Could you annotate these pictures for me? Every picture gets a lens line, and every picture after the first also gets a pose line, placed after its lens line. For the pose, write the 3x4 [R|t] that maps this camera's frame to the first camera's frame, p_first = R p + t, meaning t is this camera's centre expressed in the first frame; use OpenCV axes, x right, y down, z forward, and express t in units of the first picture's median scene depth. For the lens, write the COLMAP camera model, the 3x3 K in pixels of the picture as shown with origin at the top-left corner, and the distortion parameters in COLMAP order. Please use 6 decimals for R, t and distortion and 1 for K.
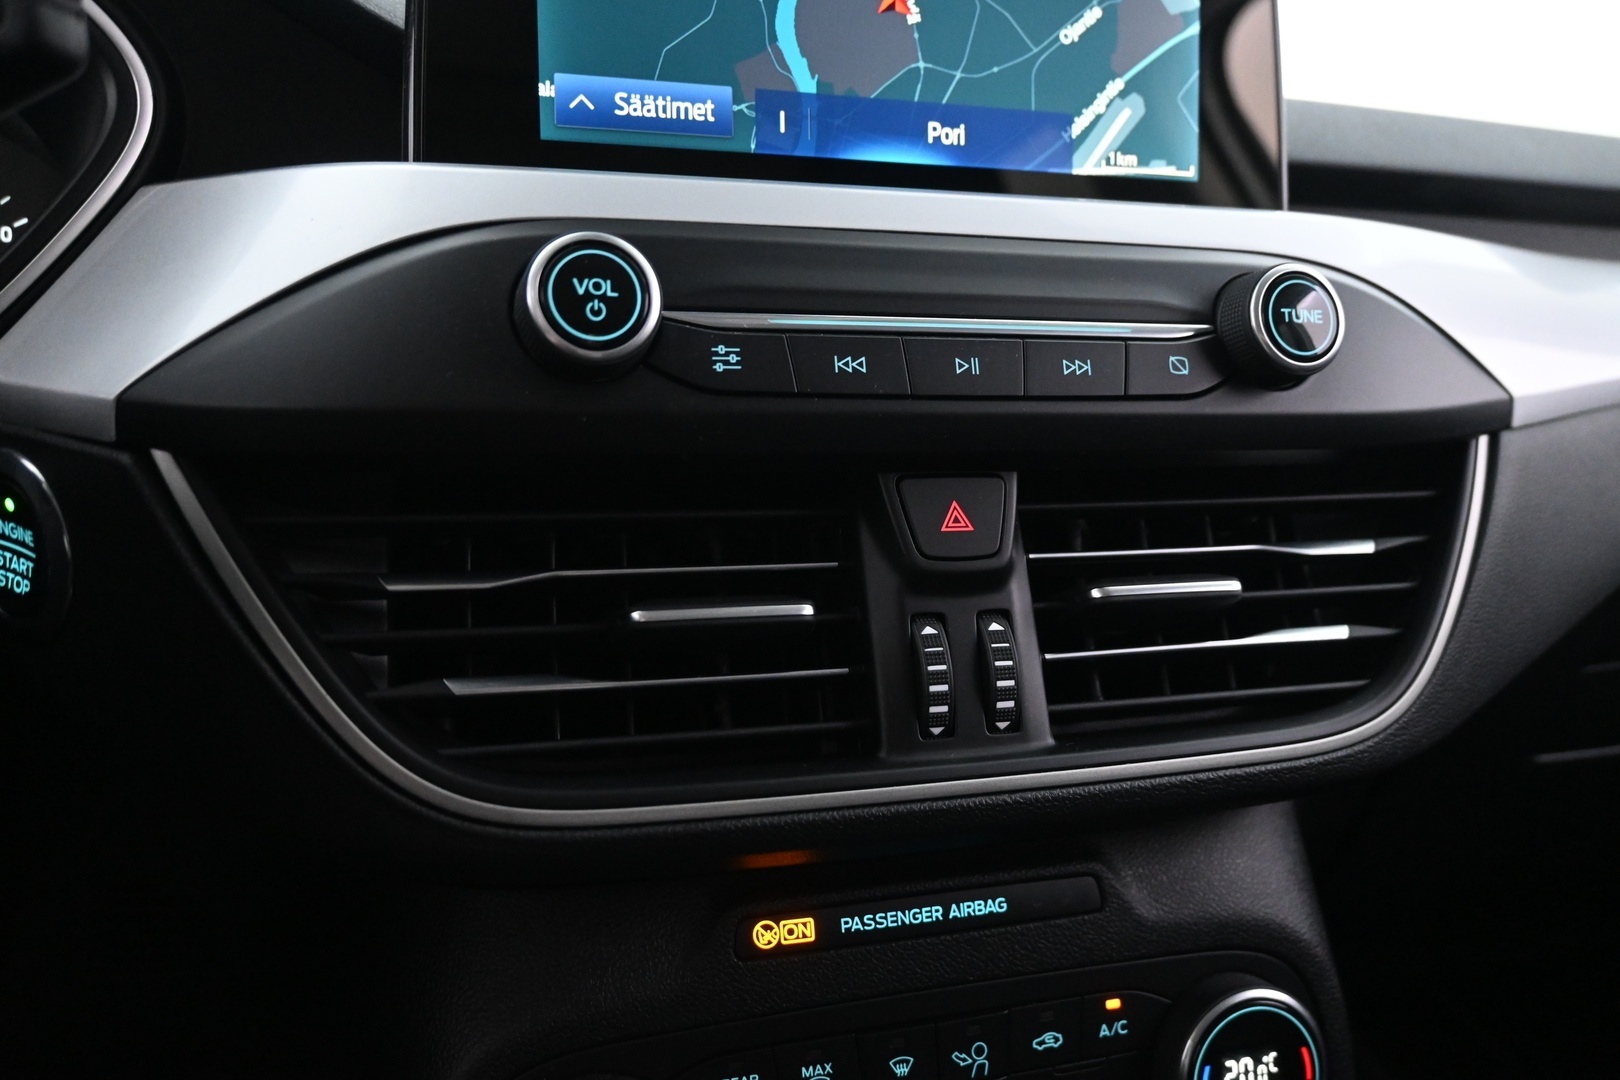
lens RADIAL K [[1307.0, 0, 813.1], [0, 1307.0, 541.2], [0, 0, 1]] dist [0.002442, 0.011009]
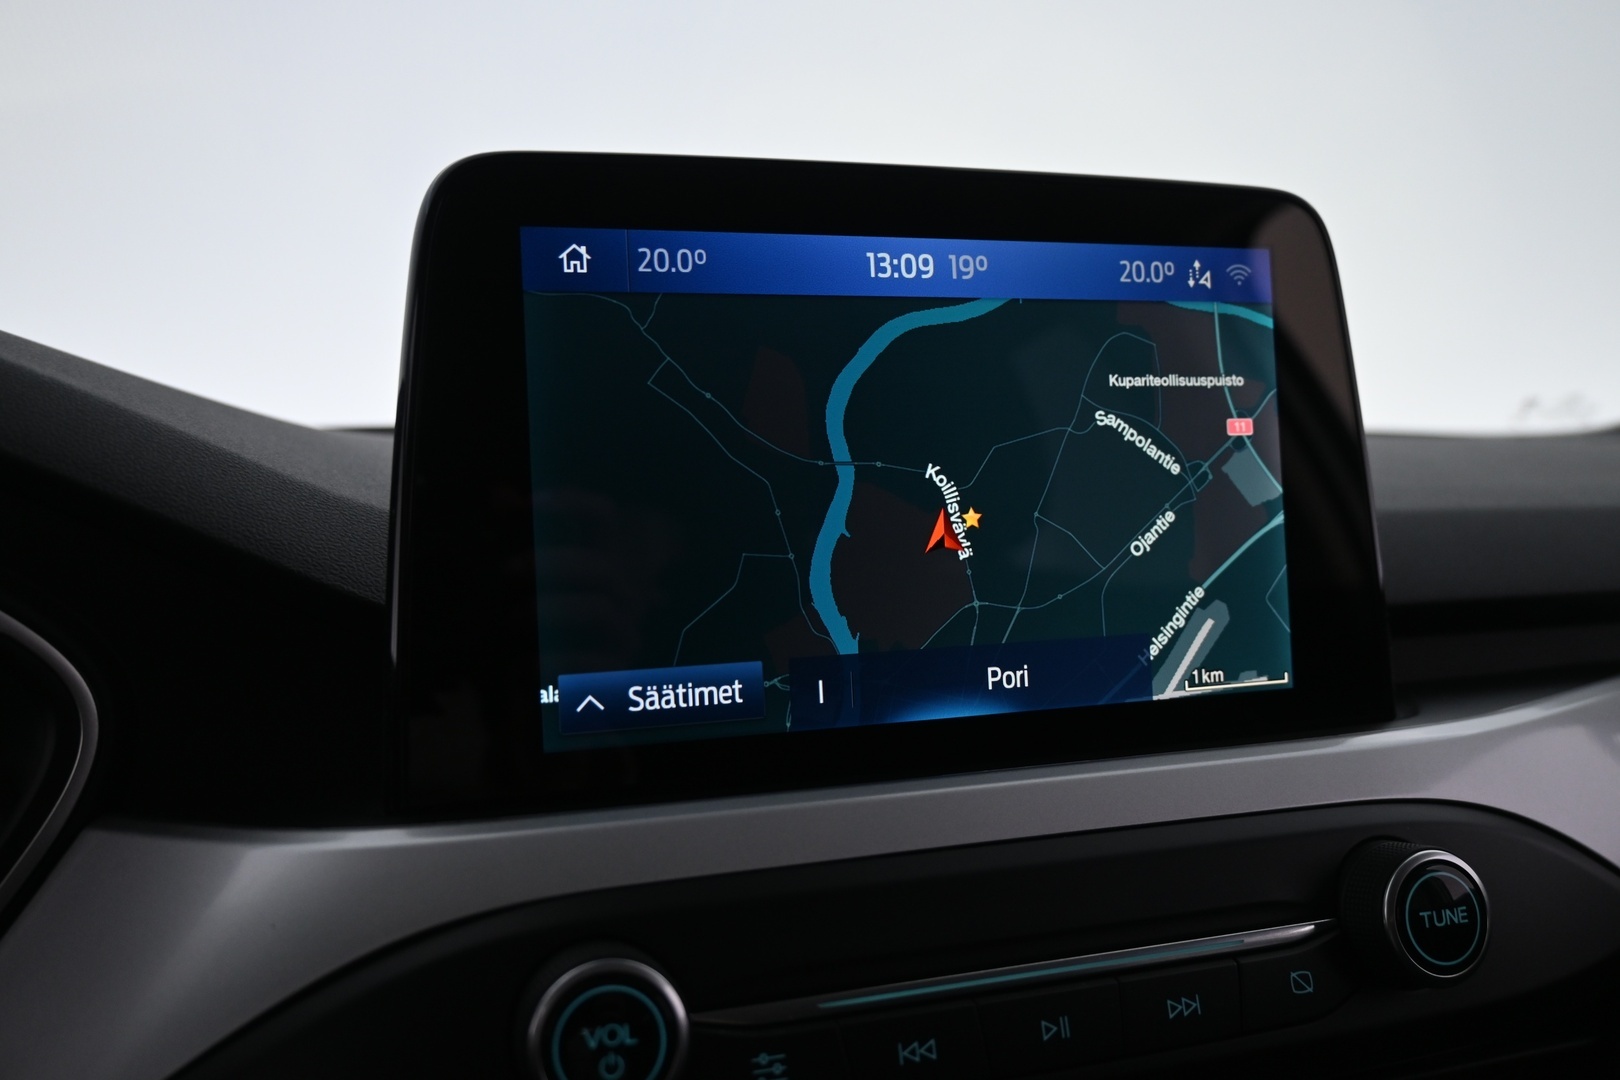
lens RADIAL K [[1307.0, 0, 812.5], [0, 1307.0, 536.0], [0, 0, 1]] dist [0.002442, 0.011009]
pose [[0.999291, -0.035196, -0.013392, -0.014053], [0.033990, 0.996086, -0.081598, -0.356518], [0.016212, 0.081085, 0.996575, 0.127592]]
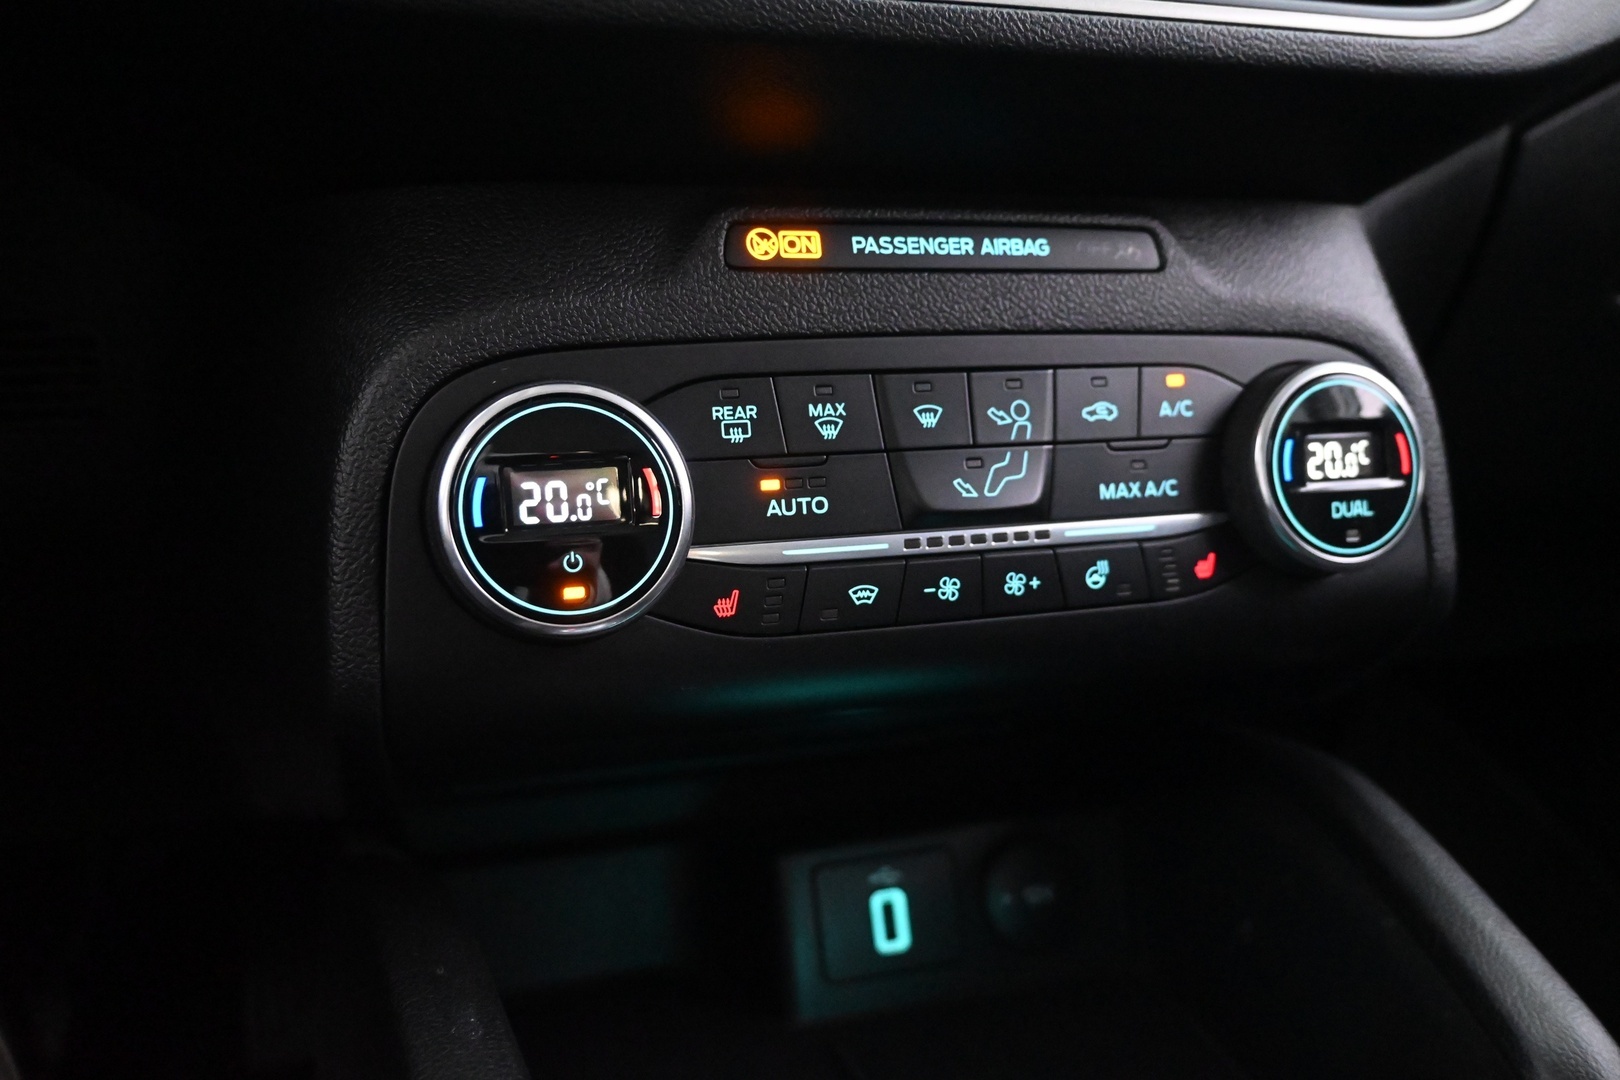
lens RADIAL K [[1307.0, 0, 807.7], [0, 1307.0, 541.1], [0, 0, 1]] dist [0.002442, 0.011009]
pose [[0.999776, -0.020468, 0.005432, -0.015184], [0.020296, 0.999345, 0.029945, 0.452833], [-0.006042, -0.029828, 0.999537, 0.164823]]
